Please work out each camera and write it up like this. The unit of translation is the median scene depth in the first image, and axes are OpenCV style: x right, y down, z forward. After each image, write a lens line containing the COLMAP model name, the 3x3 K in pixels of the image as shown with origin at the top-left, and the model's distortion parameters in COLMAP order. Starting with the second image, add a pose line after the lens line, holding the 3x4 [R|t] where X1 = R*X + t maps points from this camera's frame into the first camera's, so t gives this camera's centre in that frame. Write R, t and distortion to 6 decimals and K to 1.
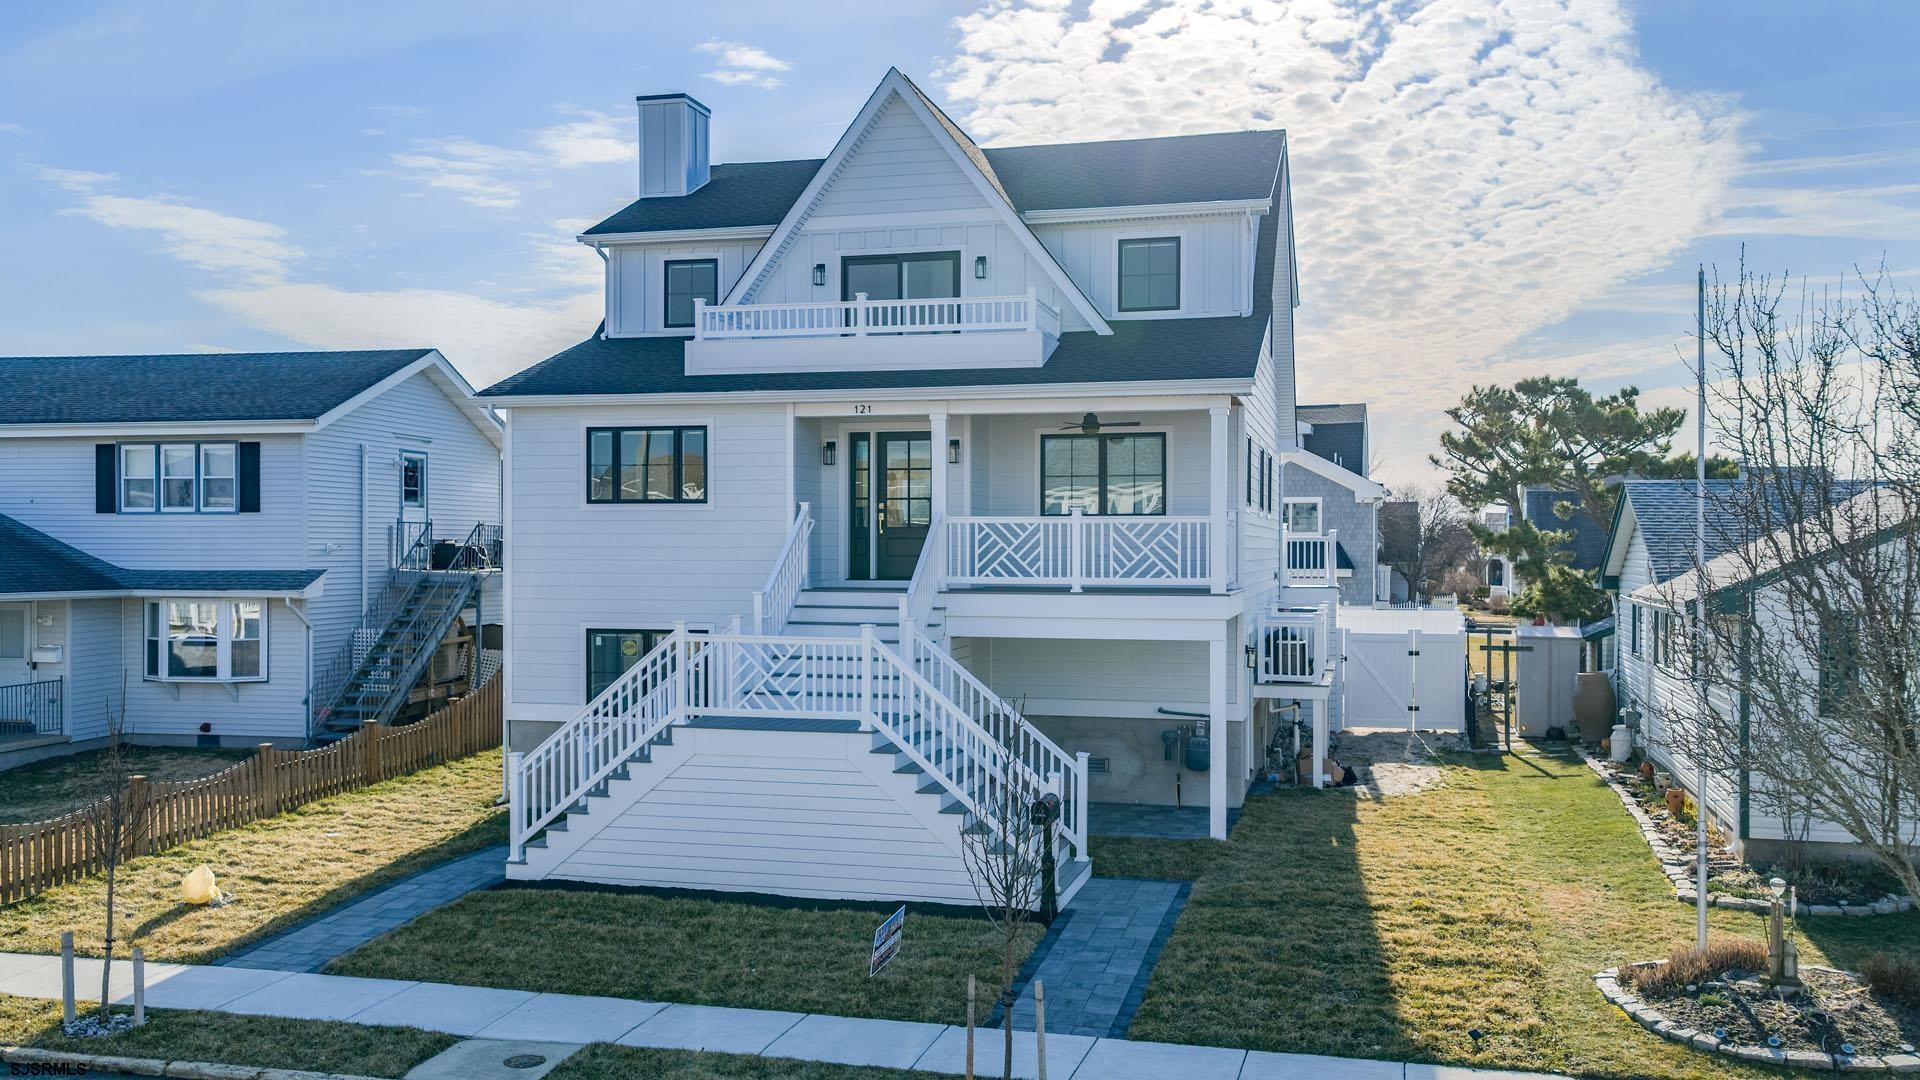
lens RADIAL K [[1583.9, 0, 986.2], [0, 1583.9, 567.9], [0, 0, 1]] dist [0.009884, -0.039227]
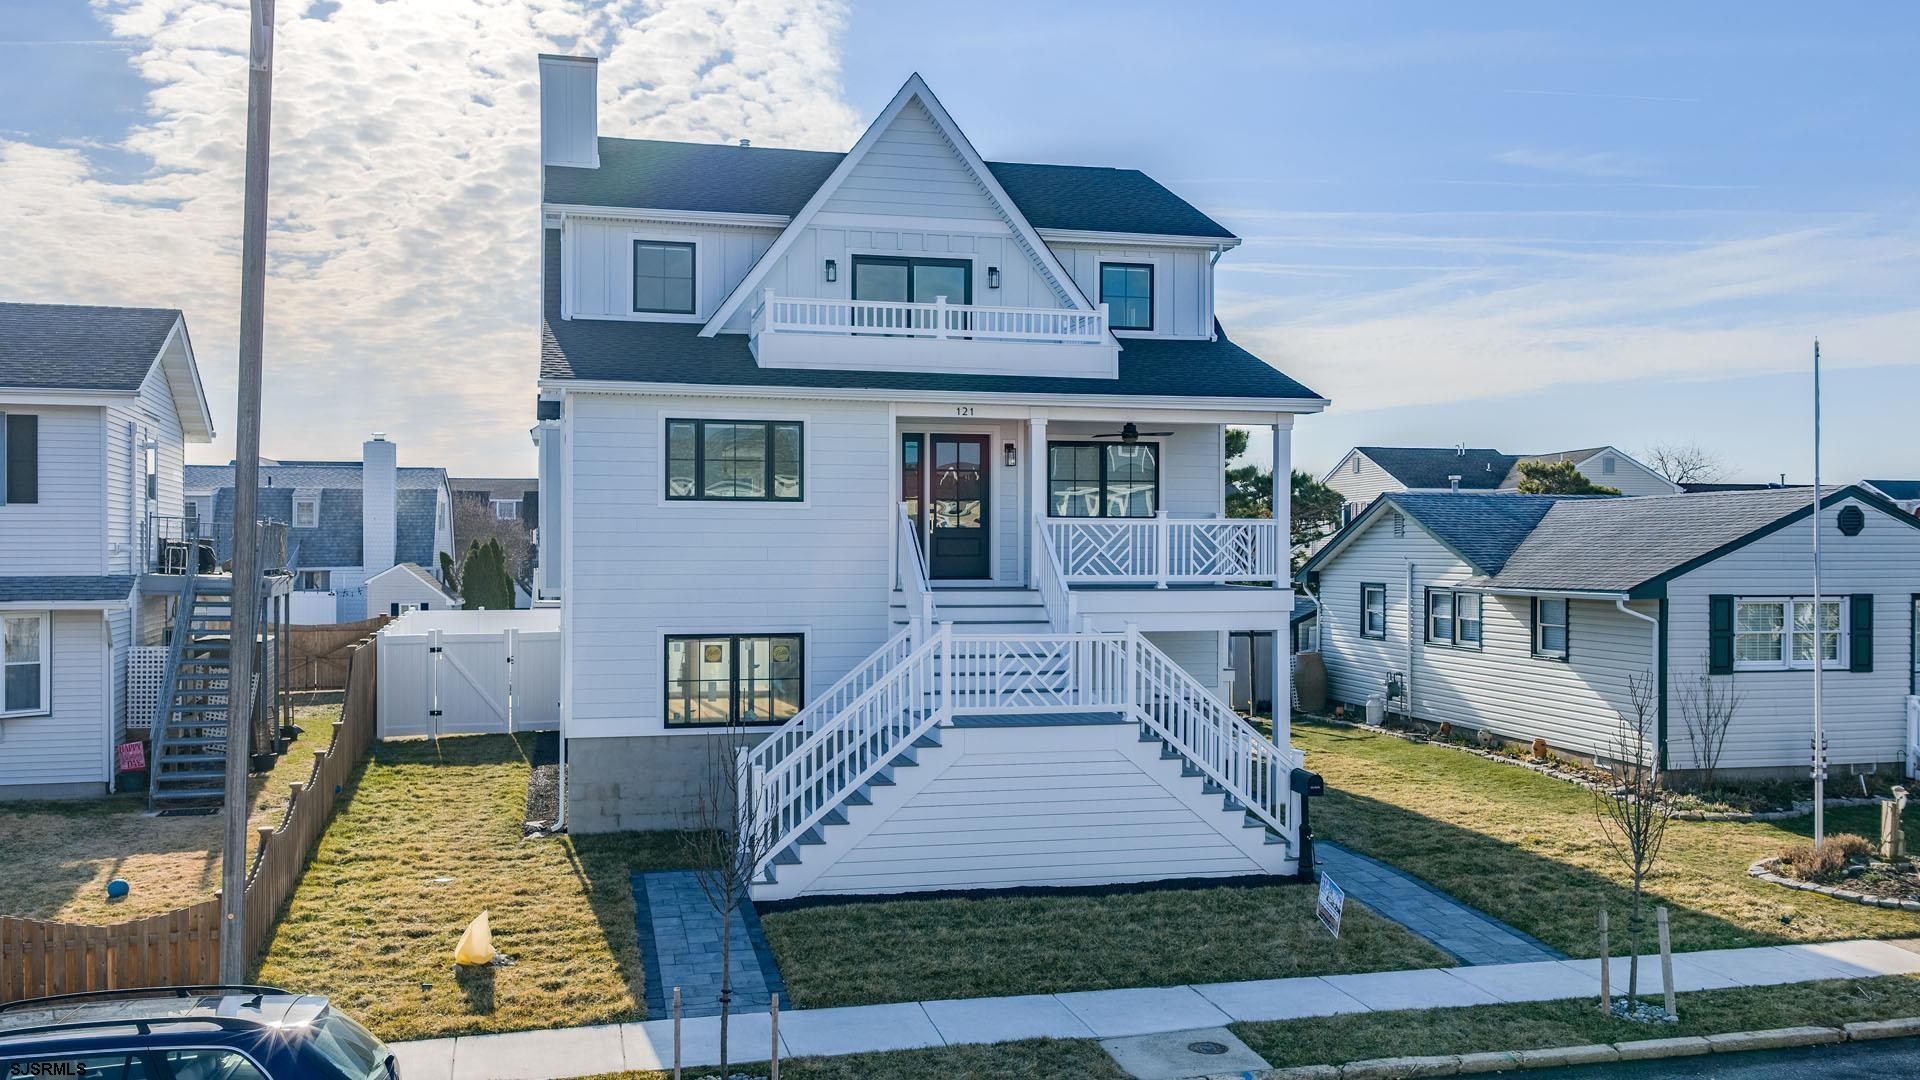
lens RADIAL K [[1583.9, 0, 1028.0], [0, 1583.9, 560.2], [0, 0, 1]] dist [0.009884, -0.039227]
pose [[0.878451, -0.004815, 0.477807, -0.518561], [0.006154, 0.999980, -0.001237, -0.003129], [-0.477792, 0.004027, 0.878464, 0.082755]]
